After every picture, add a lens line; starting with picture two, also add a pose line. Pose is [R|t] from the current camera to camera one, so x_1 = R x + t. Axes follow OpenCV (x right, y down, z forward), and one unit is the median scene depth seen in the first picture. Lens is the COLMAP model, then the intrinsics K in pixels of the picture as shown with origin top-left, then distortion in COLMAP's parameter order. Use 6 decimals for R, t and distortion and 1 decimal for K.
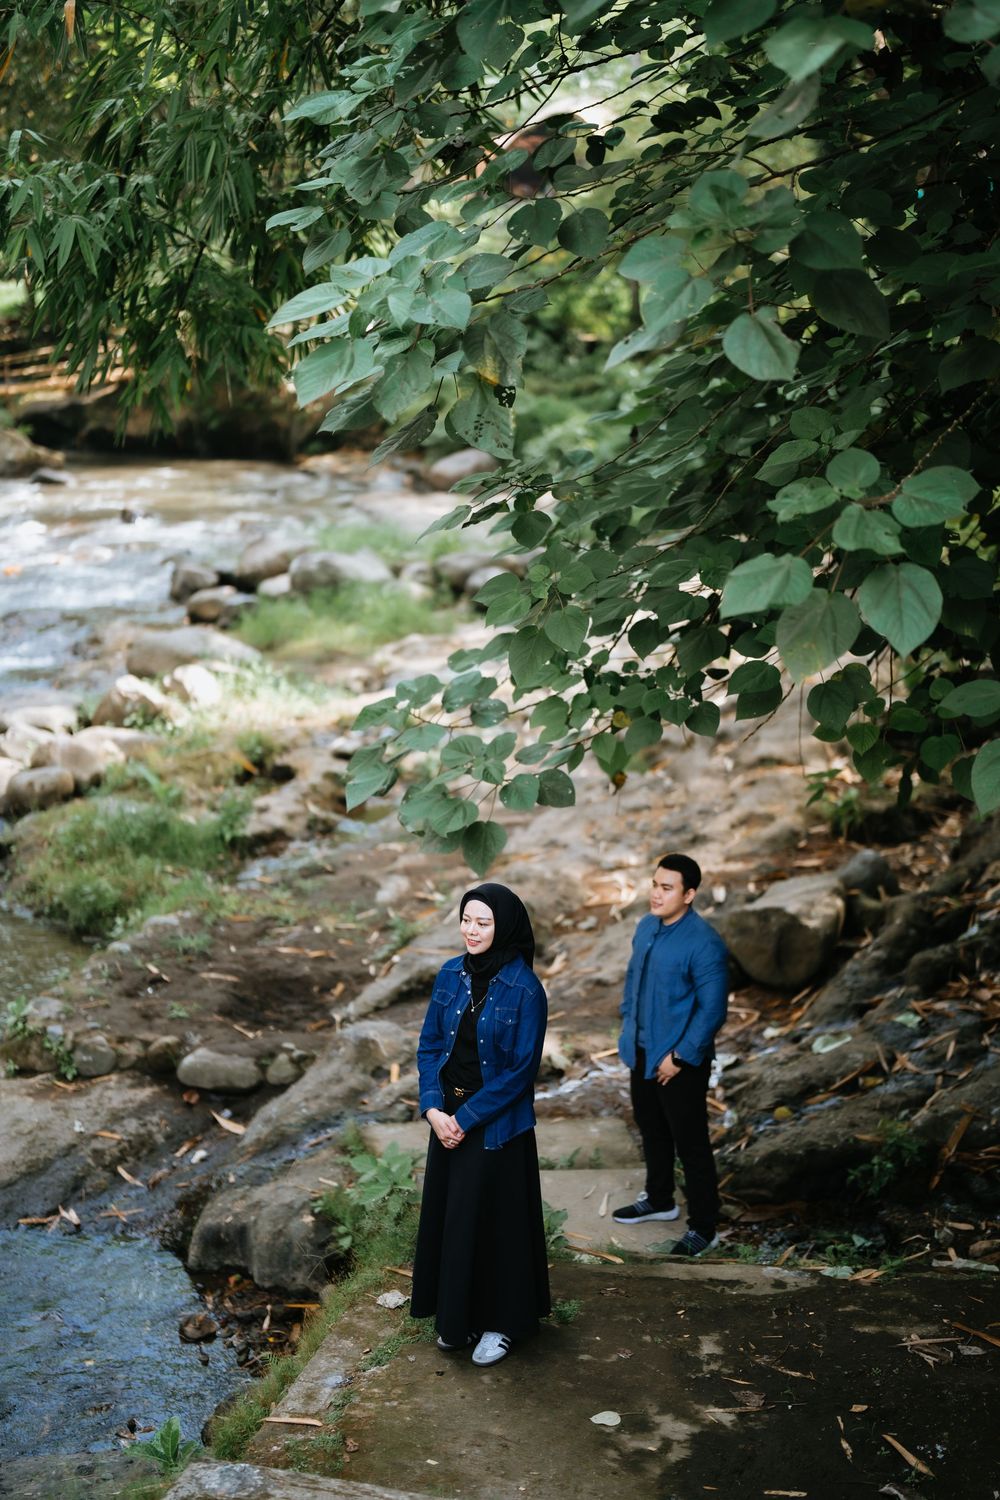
lens RADIAL K [[2063.4, 0, 479.9], [0, 2063.4, 756.3], [0, 0, 1]] dist [-0.148158, 1.015636]
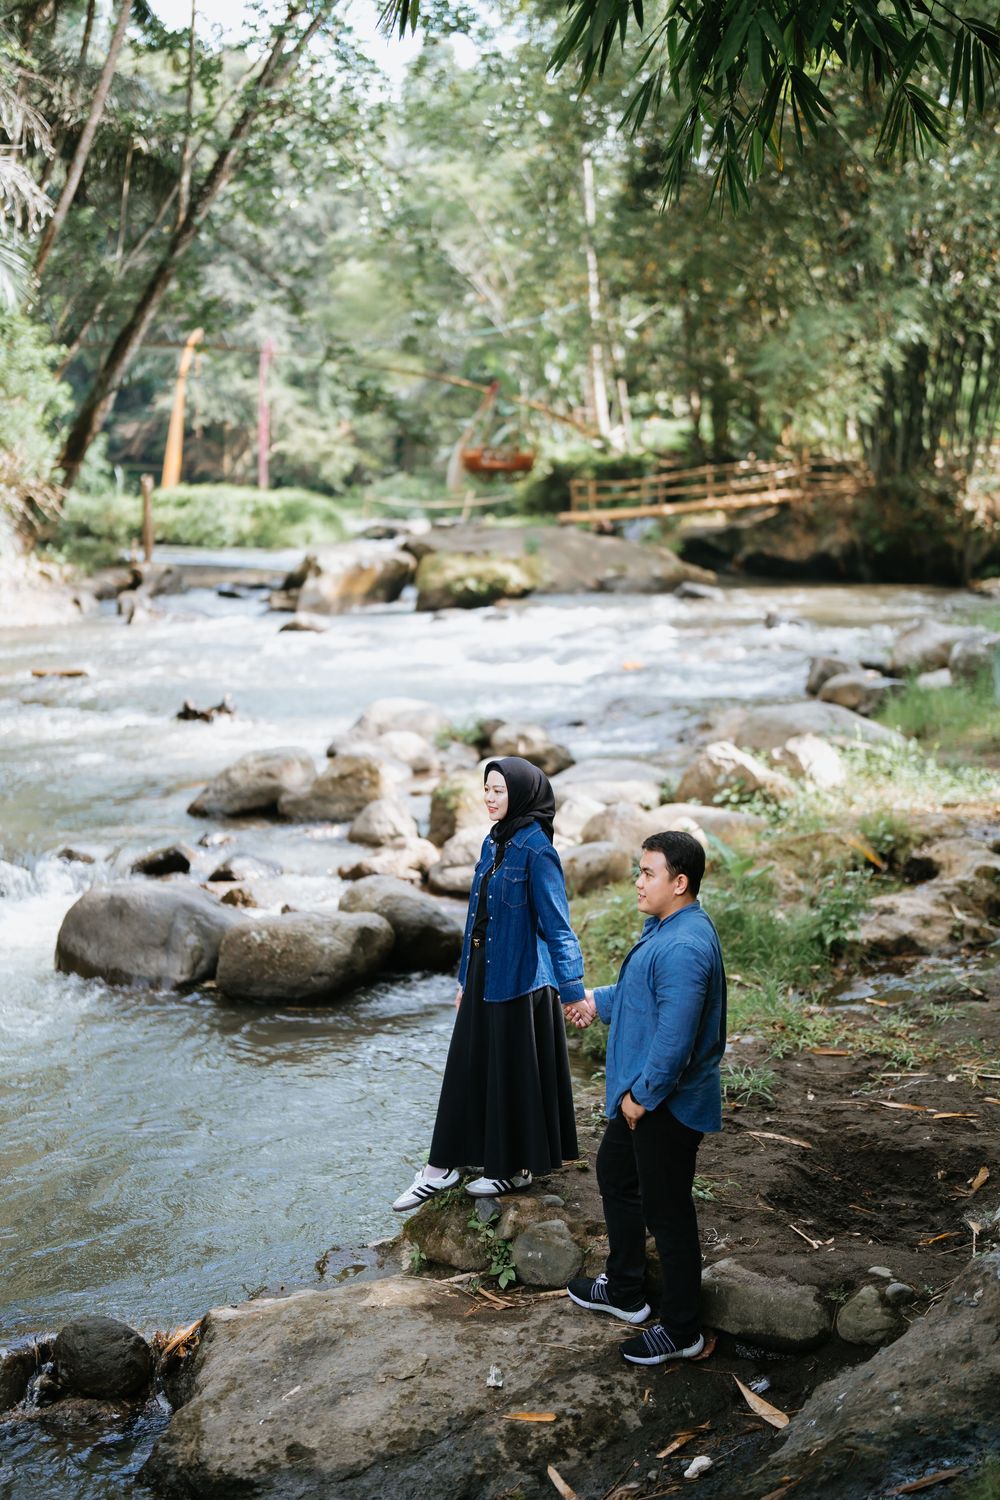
lens RADIAL K [[2063.4, 0, 479.9], [0, 2063.4, 756.3], [0, 0, 1]] dist [-0.148158, 1.015636]
pose [[0.947720, 0.033553, -0.317333, -0.017799], [-0.060262, 0.995382, -0.074727, 0.036946], [0.313360, 0.089943, 0.945365, 0.315671]]
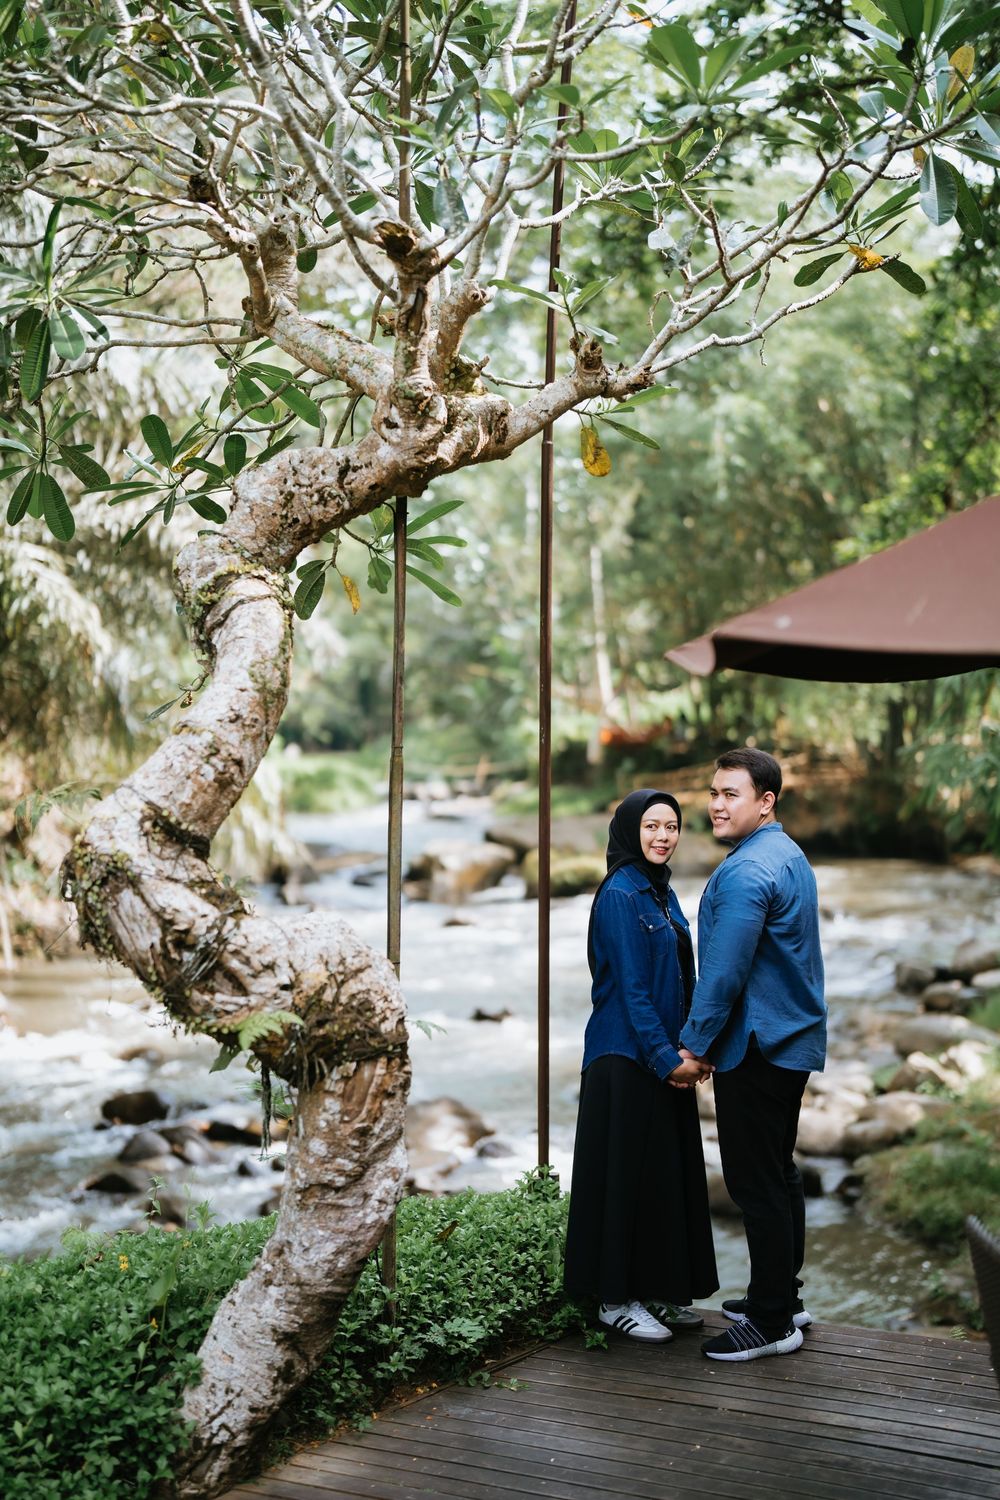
lens RADIAL K [[2063.4, 0, 479.9], [0, 2063.4, 756.3], [0, 0, 1]] dist [-0.148158, 1.015636]
pose [[0.961828, -0.011939, -0.273394, -0.100740], [-0.037740, 0.983714, -0.175732, 0.018516], [0.271040, 0.179342, 0.945713, -0.434228]]
